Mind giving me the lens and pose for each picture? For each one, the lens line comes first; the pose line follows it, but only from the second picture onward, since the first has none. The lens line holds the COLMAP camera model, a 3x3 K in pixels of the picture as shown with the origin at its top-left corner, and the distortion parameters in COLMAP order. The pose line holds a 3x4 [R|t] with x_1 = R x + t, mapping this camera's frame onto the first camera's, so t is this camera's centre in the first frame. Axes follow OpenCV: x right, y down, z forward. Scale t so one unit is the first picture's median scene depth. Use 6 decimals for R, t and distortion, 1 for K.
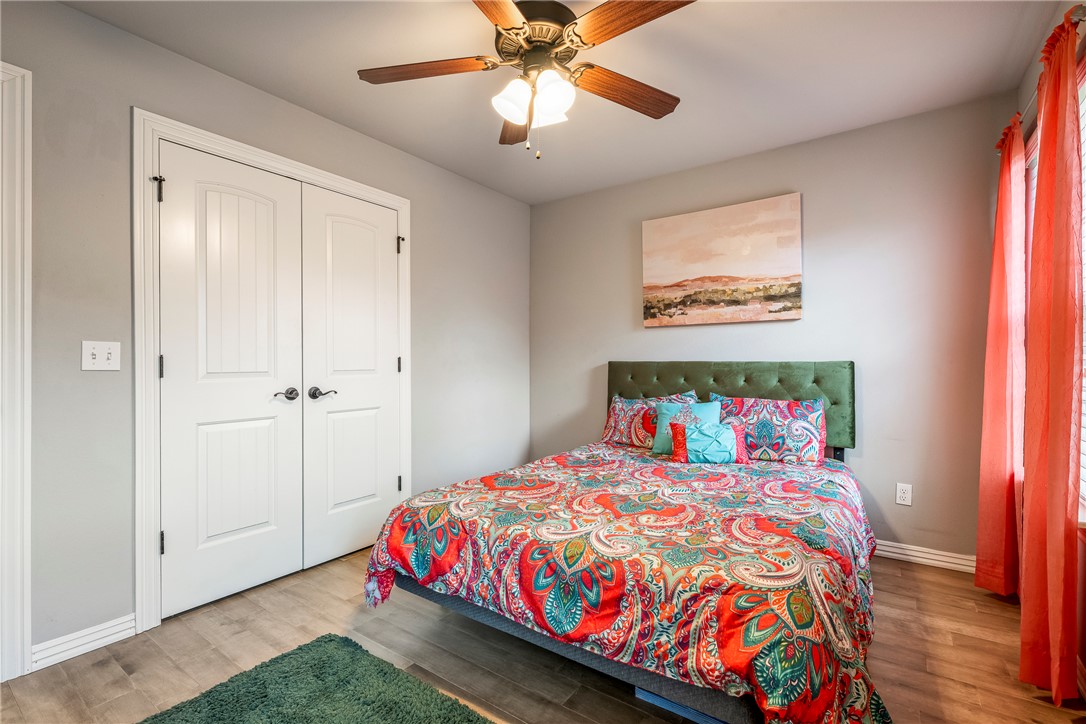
lens RADIAL K [[487.4, 0, 543.0], [0, 487.4, 362.0], [0, 0, 1]] dist [0.000418, 0.000070]
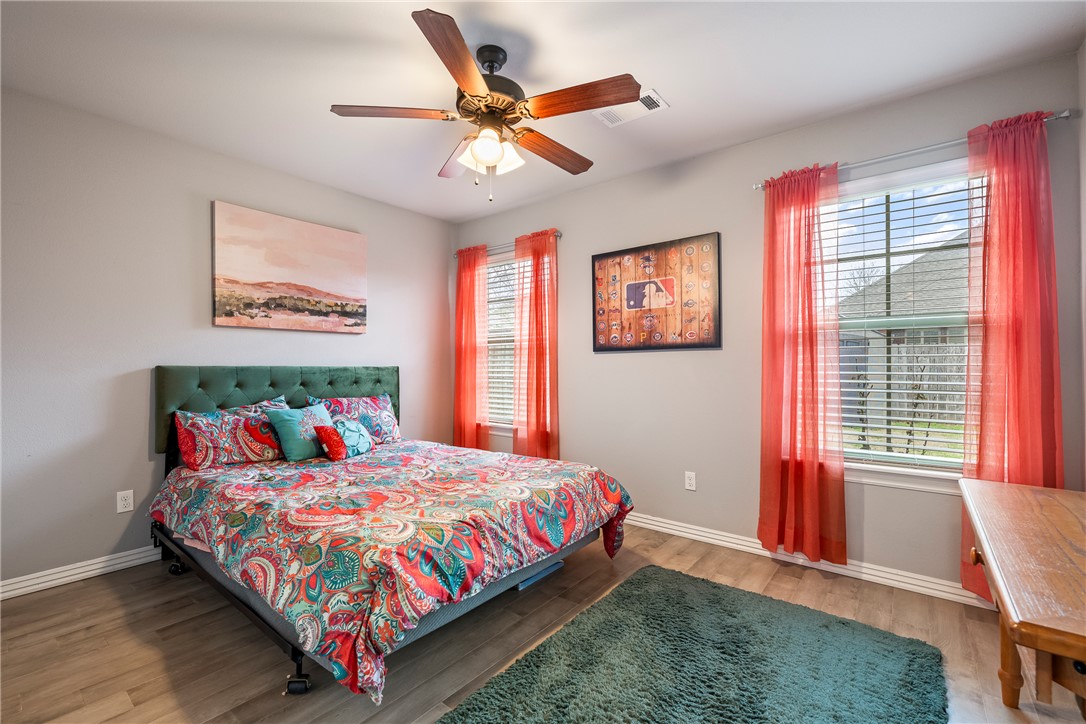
lens RADIAL K [[463.9, 0, 543.0], [0, 463.9, 362.0], [0, 0, 1]] dist [-0.000536, -0.000016]
pose [[0.051388, 0.012417, 0.998602, -0.660199], [-0.000364, 0.999923, -0.012414, 0.001948], [-0.998679, 0.000275, 0.051388, 0.457536]]
